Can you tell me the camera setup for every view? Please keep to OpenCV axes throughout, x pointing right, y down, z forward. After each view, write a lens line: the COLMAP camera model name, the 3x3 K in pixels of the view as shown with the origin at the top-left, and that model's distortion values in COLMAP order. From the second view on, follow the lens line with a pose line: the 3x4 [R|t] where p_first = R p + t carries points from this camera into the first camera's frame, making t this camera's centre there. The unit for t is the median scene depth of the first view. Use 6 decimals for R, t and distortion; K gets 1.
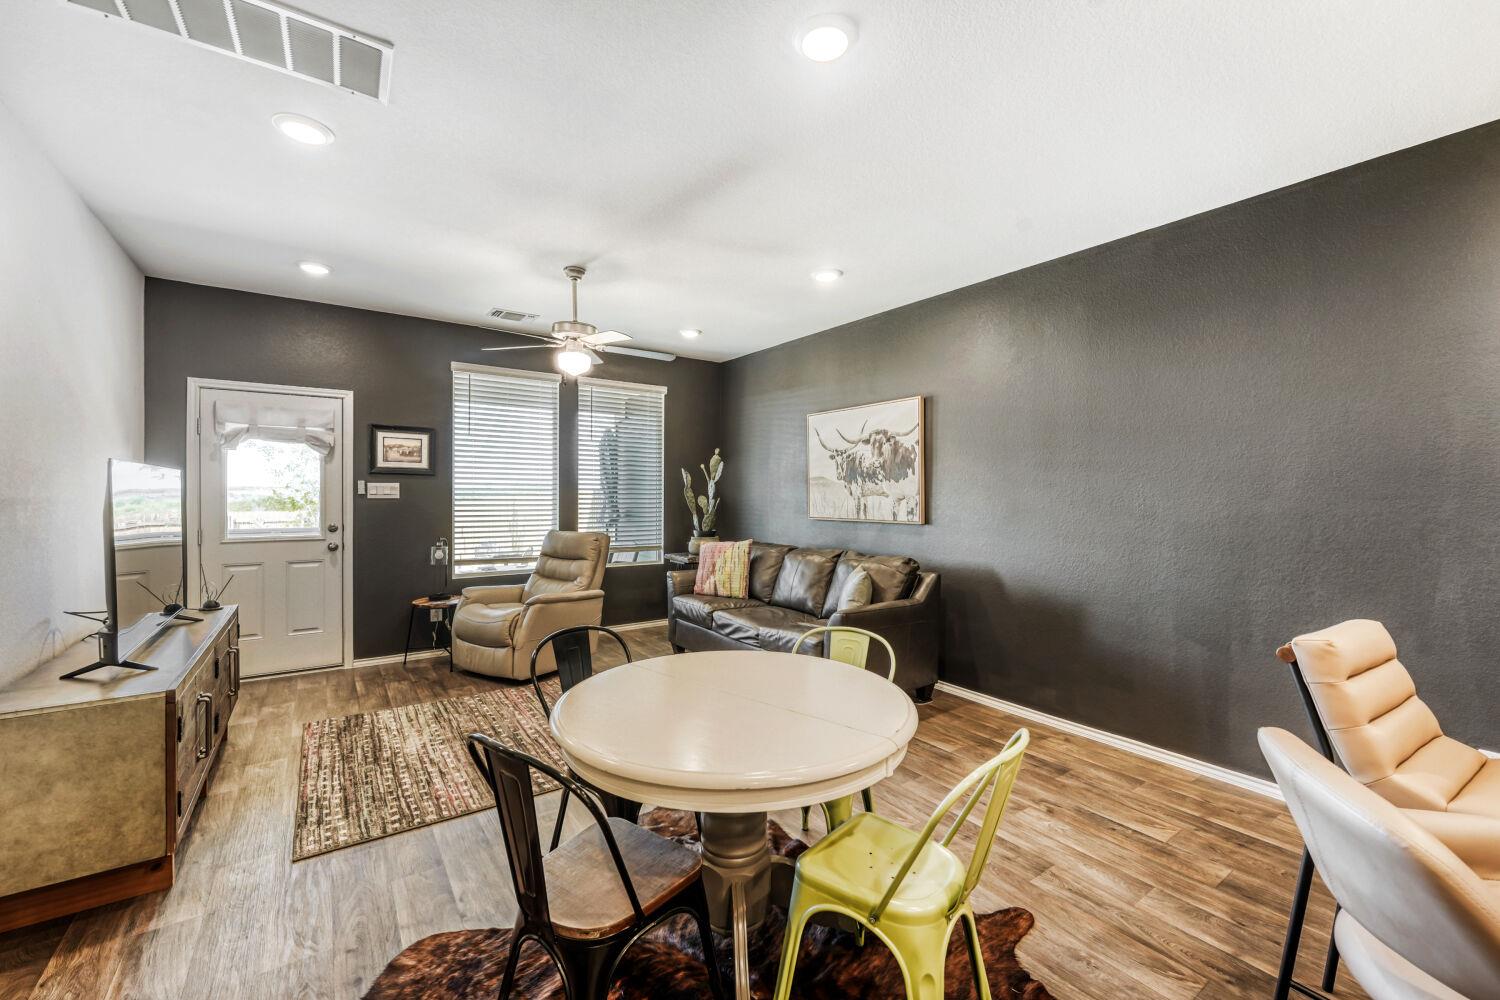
lens RADIAL K [[614.2, 0, 756.5], [0, 614.2, 459.6], [0, 0, 1]] dist [-0.000747, 0.000226]
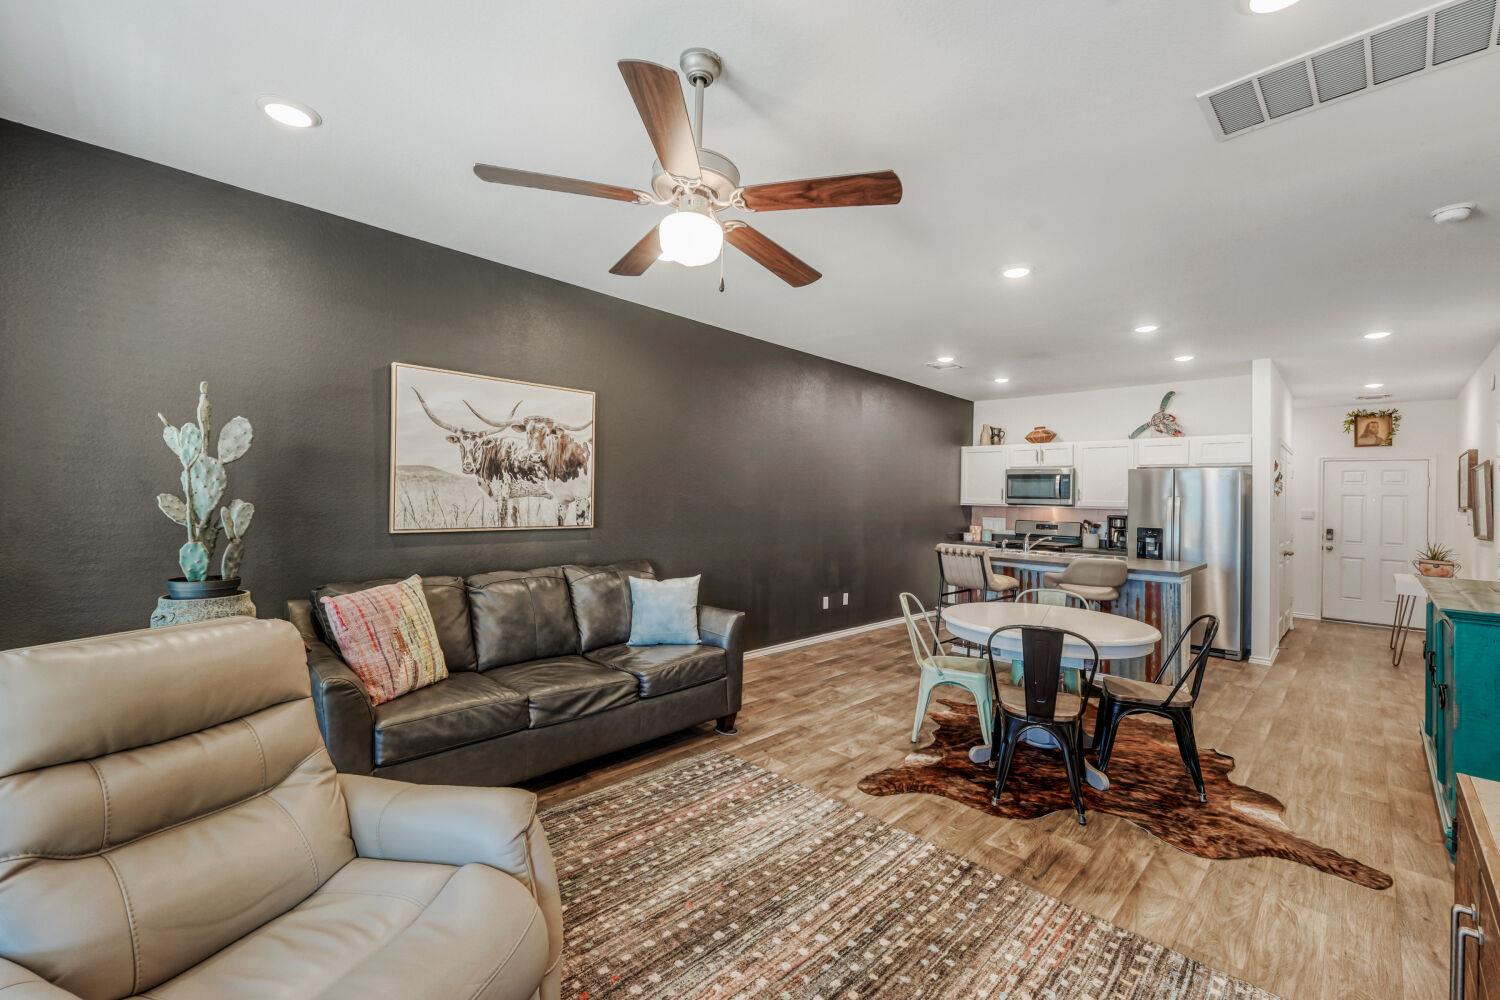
lens RADIAL K [[614.2, 0, 742.2], [0, 614.2, 504.9], [0, 0, 1]] dist [-0.000747, 0.000226]
pose [[-0.159802, -0.020349, 0.986939, -0.681738], [-0.079555, 0.996801, 0.007671, 0.042980], [-0.983938, -0.077290, -0.160909, 0.907442]]
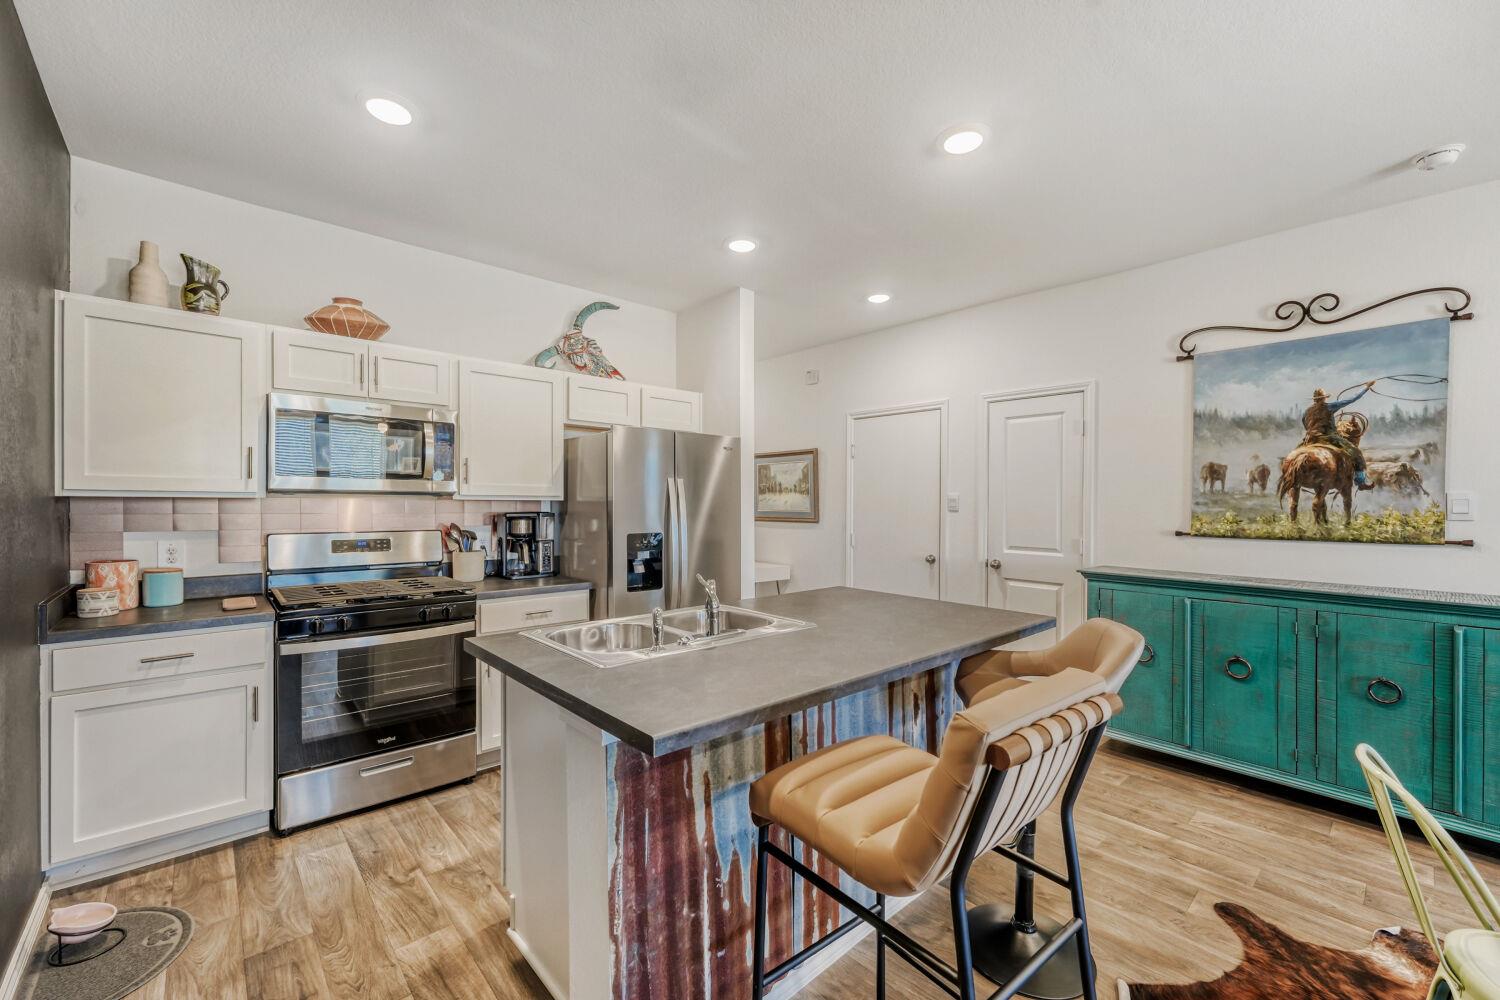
lens RADIAL K [[614.2, 0, 741.2], [0, 614.2, 498.3], [0, 0, 1]] dist [-0.000747, 0.000226]
pose [[-0.992641, -0.017606, -0.119808, 0.464259], [-0.010171, 0.998000, -0.062388, 0.035865], [0.120667, -0.060710, -0.990835, 0.567574]]
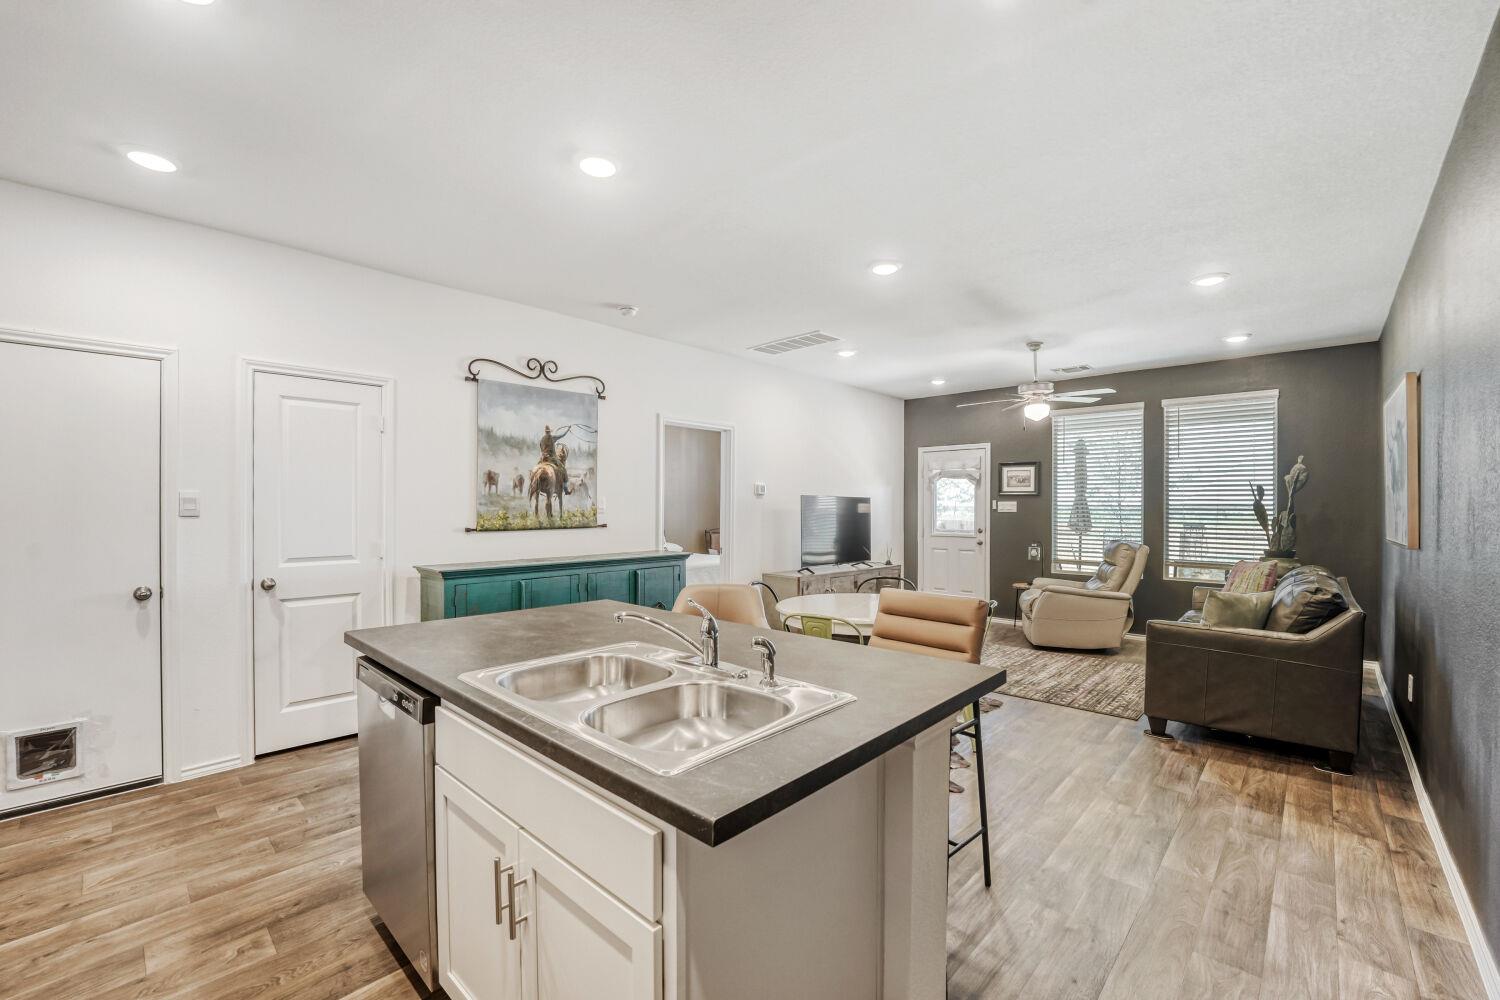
lens RADIAL K [[614.2, 0, 770.9], [0, 614.2, 500.3], [0, 0, 1]] dist [-0.000747, 0.000226]
pose [[0.224328, -0.013129, -0.974425, 0.783022], [0.050884, 0.998703, -0.001742, 0.008532], [0.973184, -0.049192, 0.224705, 0.114593]]
